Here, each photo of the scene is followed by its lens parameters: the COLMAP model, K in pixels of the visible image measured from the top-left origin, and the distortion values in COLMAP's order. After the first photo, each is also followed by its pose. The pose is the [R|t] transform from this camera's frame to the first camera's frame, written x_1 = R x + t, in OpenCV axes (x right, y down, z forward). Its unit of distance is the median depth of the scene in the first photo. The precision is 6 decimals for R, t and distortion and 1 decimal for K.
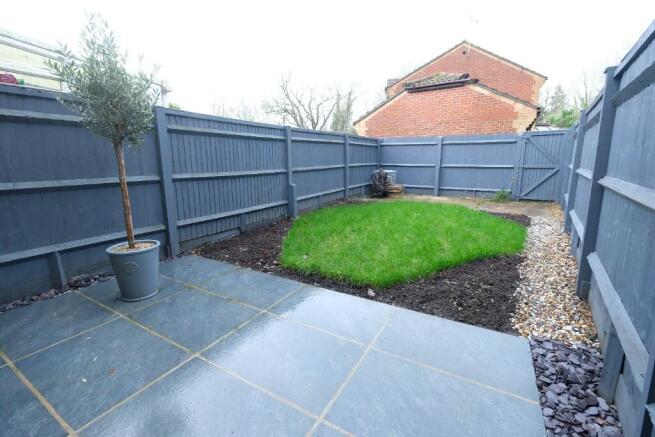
lens RADIAL K [[283.9, 0, 327.5], [0, 283.9, 218.5], [0, 0, 1]] dist [-0.004346, -0.000135]
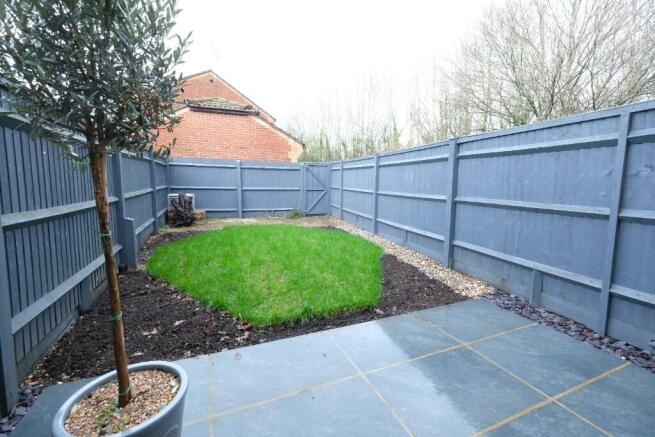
lens RADIAL K [[283.9, 0, 327.5], [0, 283.9, 218.5], [0, 0, 1]] dist [-0.004346, -0.000135]
pose [[0.600012, -0.088177, 0.795117, -0.243569], [0.145131, 0.989412, 0.000206, -0.034660], [-0.786717, 0.115272, 0.606456, 0.148273]]
